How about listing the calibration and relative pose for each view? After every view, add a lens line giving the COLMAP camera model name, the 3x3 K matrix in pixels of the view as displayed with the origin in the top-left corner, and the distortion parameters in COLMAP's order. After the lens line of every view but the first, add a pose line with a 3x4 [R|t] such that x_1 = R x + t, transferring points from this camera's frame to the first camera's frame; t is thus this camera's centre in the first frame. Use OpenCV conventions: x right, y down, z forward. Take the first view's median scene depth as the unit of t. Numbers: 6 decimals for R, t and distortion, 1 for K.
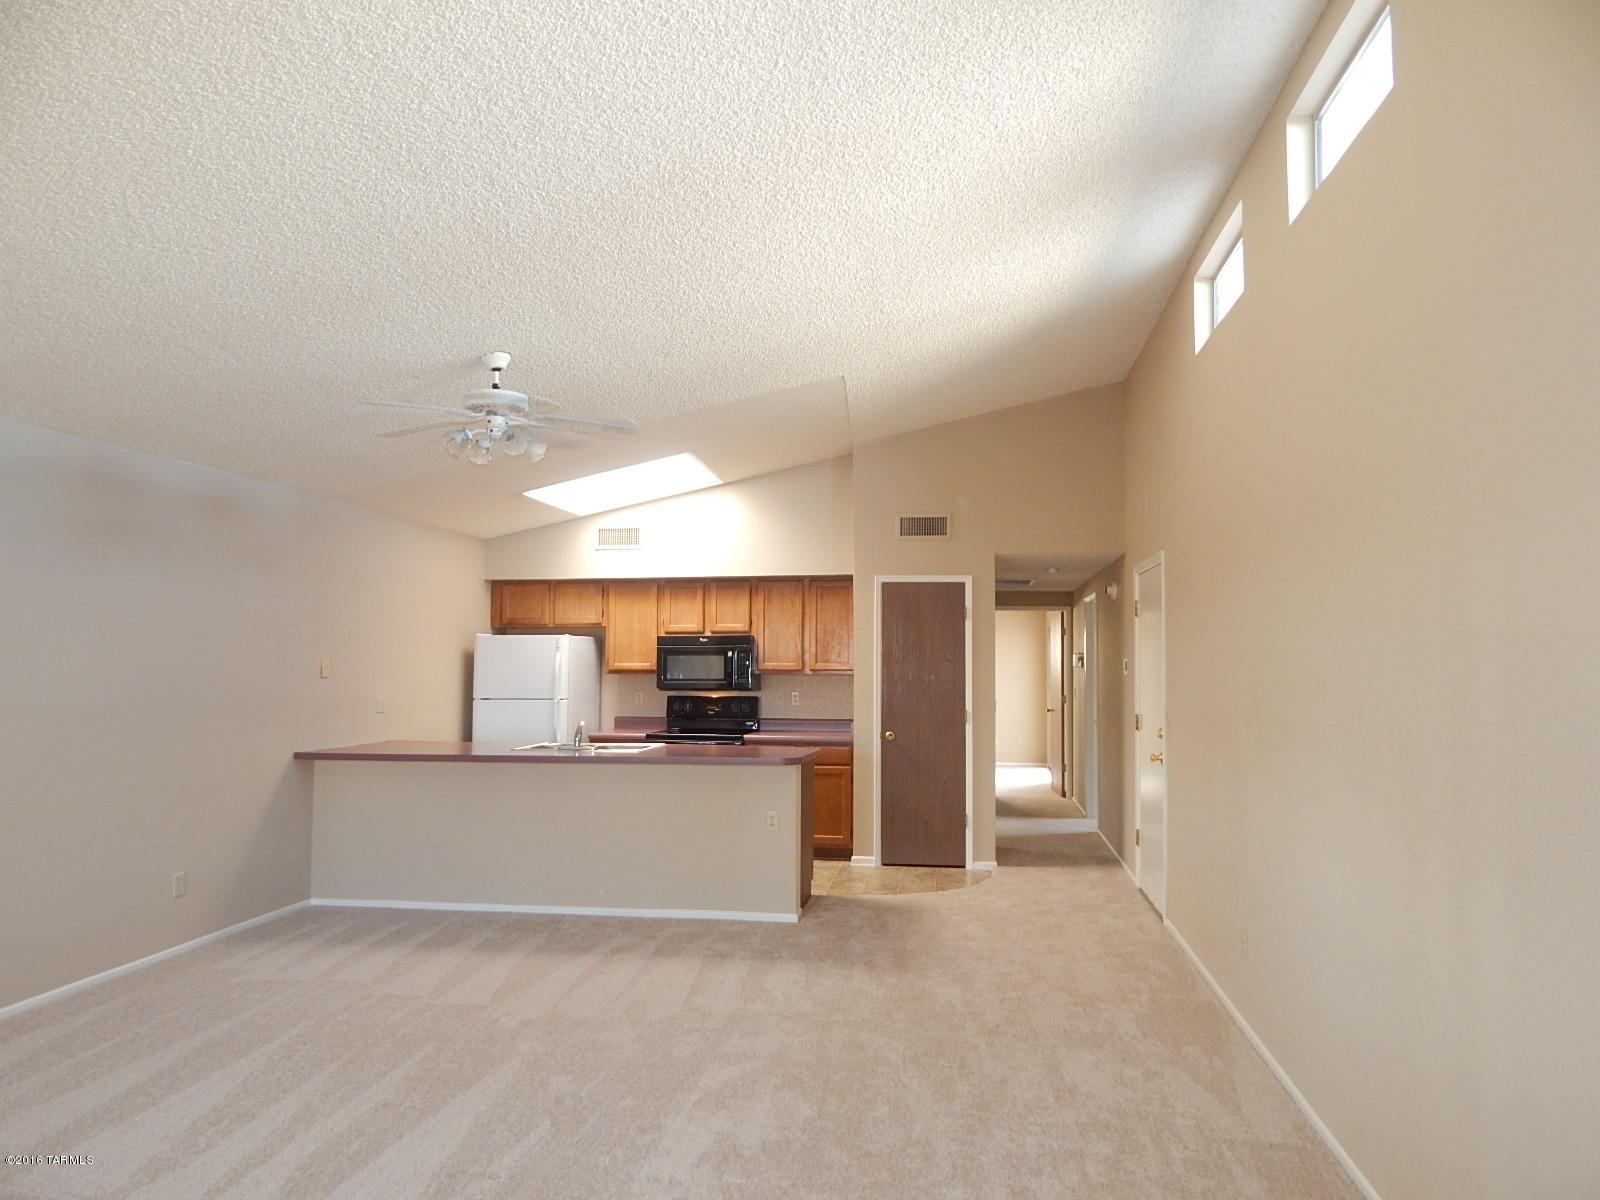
lens RADIAL K [[1061.0, 0, 800.0], [0, 1061.0, 600.0], [0, 0, 1]] dist [0.000797, 0.000185]
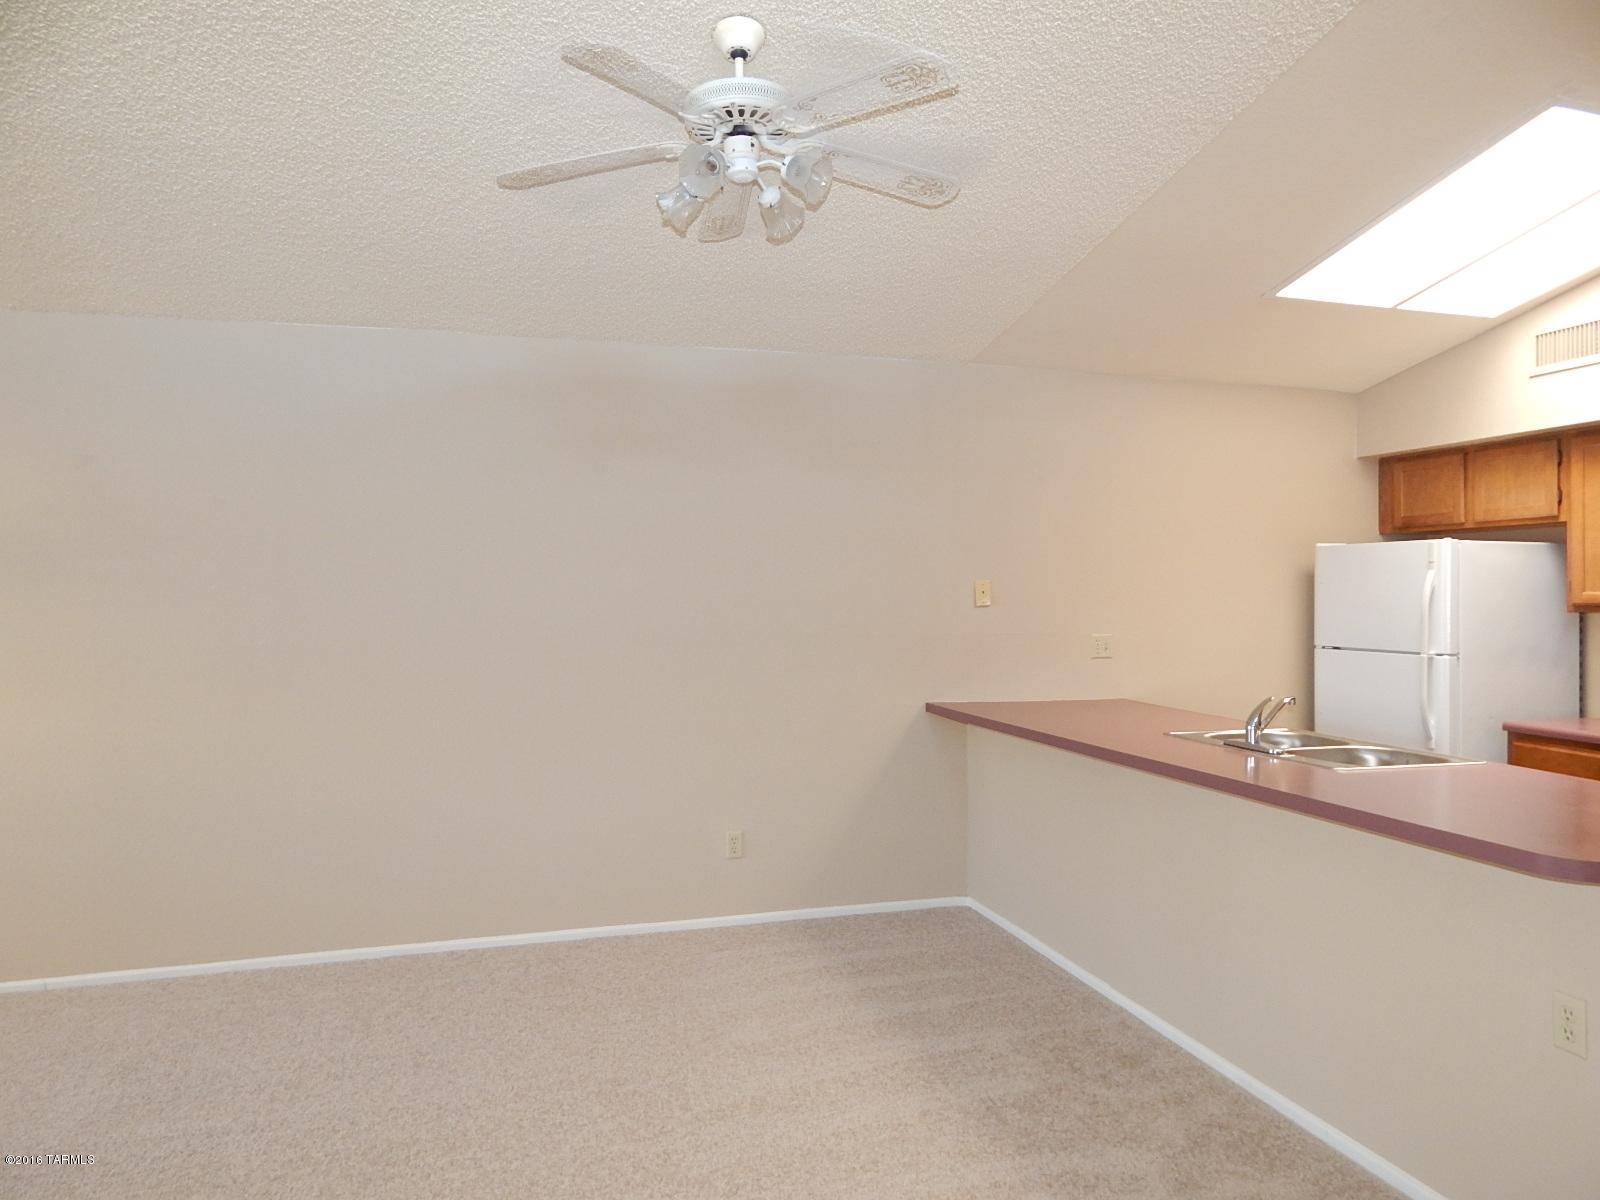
lens RADIAL K [[1061.0, 0, 800.0], [0, 1061.0, 600.0], [0, 0, 1]] dist [0.000797, 0.000185]
pose [[0.423071, 0.012110, -0.906016, 0.139961], [0.047194, 0.998259, 0.035380, 0.029193], [0.904867, -0.057726, 0.421763, 0.465253]]
